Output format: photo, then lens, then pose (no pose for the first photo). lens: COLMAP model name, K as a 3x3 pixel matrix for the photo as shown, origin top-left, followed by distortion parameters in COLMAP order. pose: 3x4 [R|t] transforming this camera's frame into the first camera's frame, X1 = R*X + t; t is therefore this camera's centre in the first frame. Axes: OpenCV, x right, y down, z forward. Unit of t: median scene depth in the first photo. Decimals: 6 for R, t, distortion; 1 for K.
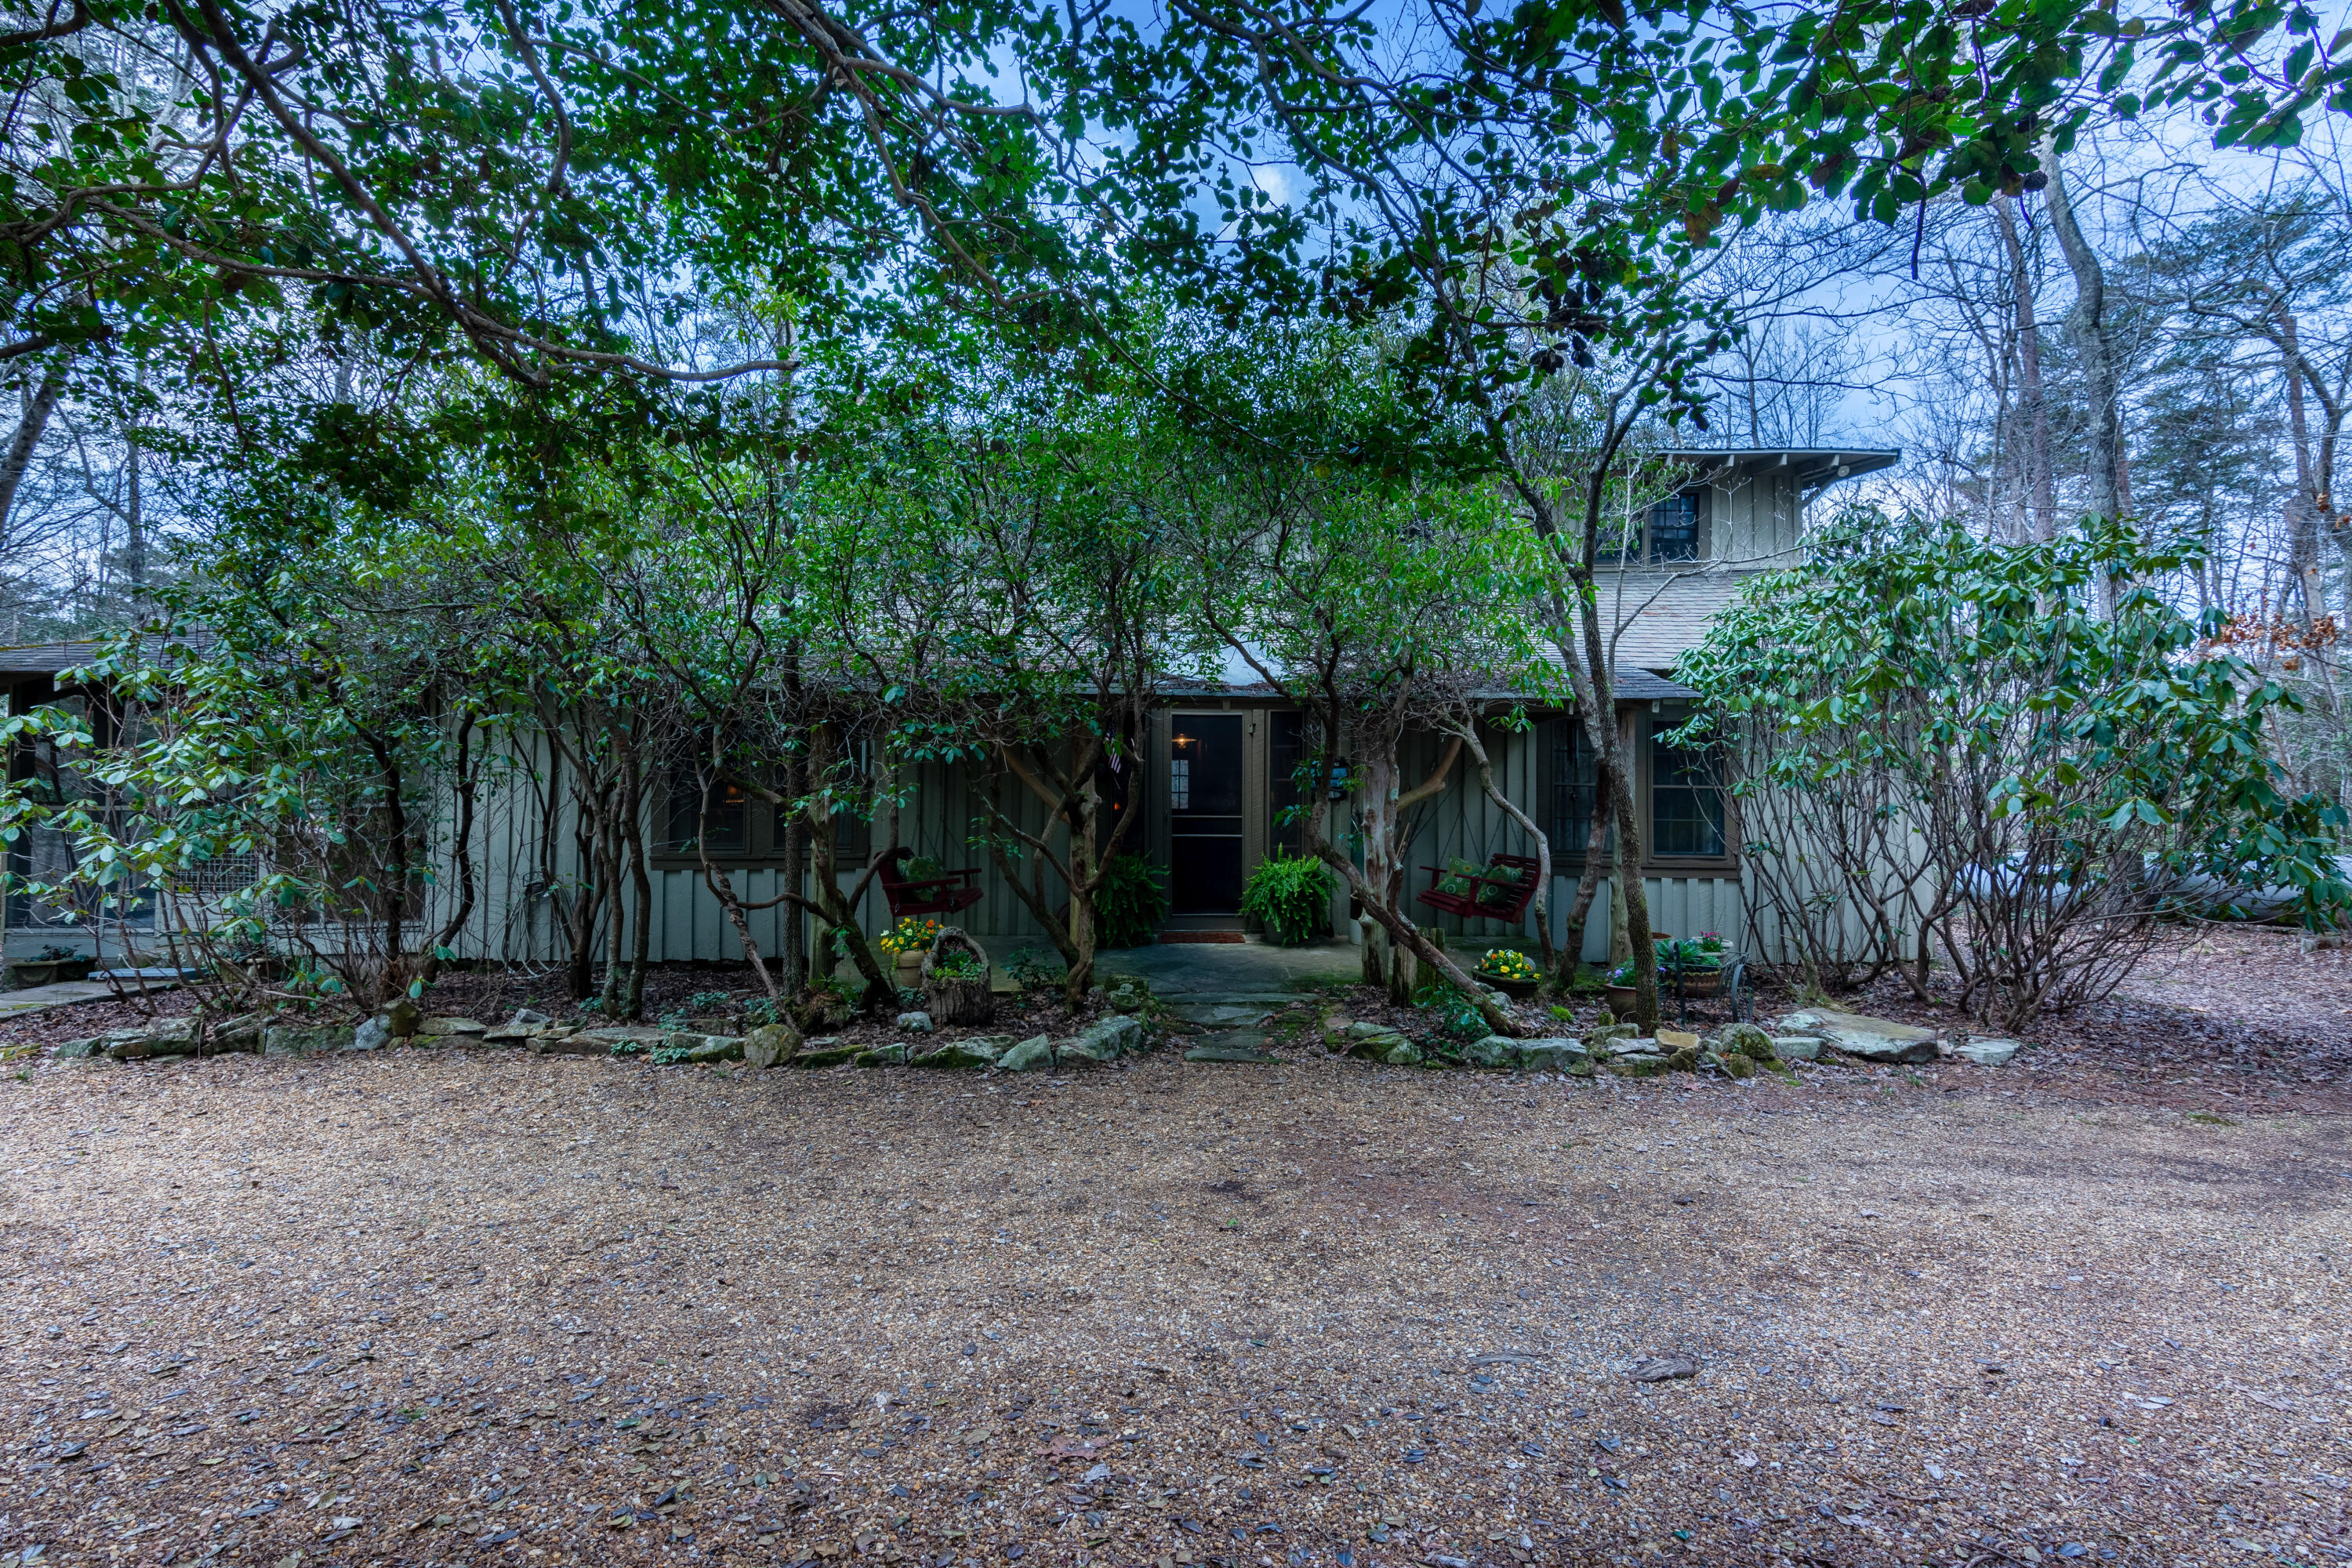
lens RADIAL K [[1222.4, 0, 1180.2], [0, 1222.4, 789.7], [0, 0, 1]] dist [-0.000200, 0.000067]
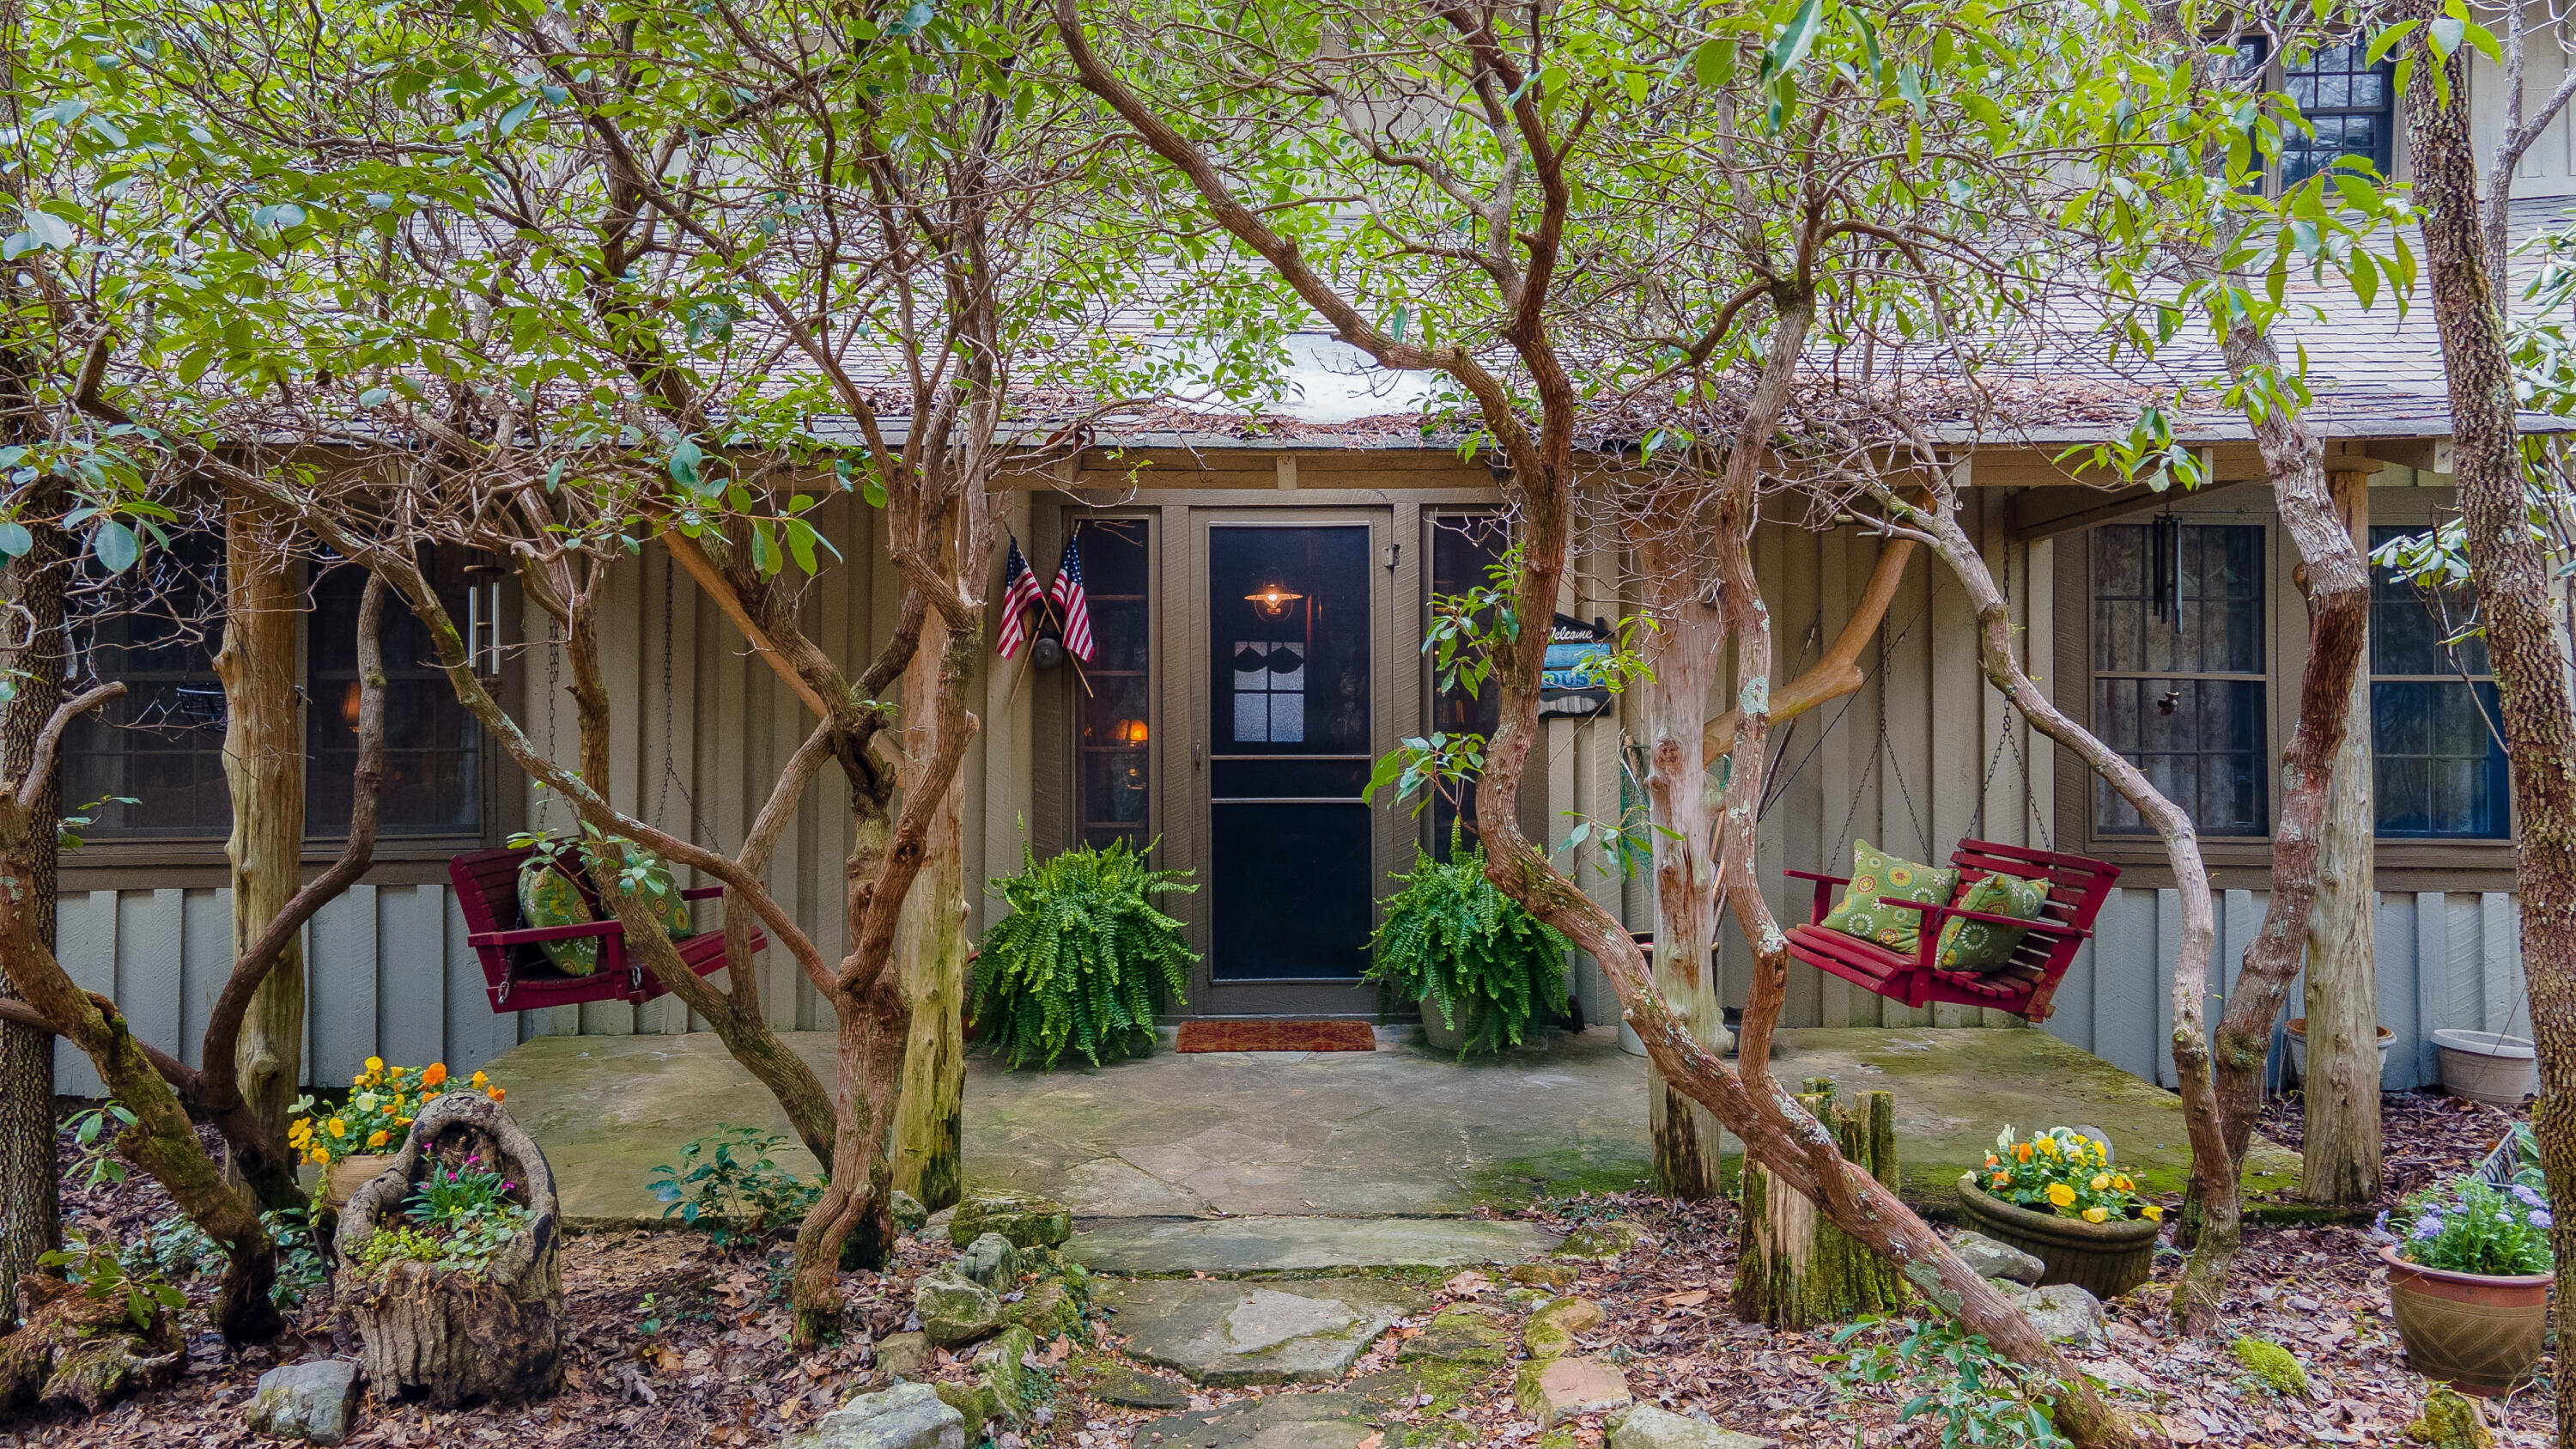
lens RADIAL K [[1815.4, 0, 1284.0], [0, 1815.4, 723.8], [0, 0, 1]] dist [0.006599, 0.001503]
pose [[0.998750, -0.011215, -0.048708, 0.063727], [0.011679, 0.999889, 0.009239, 0.004102], [0.048599, -0.009797, 0.998770, 0.430821]]
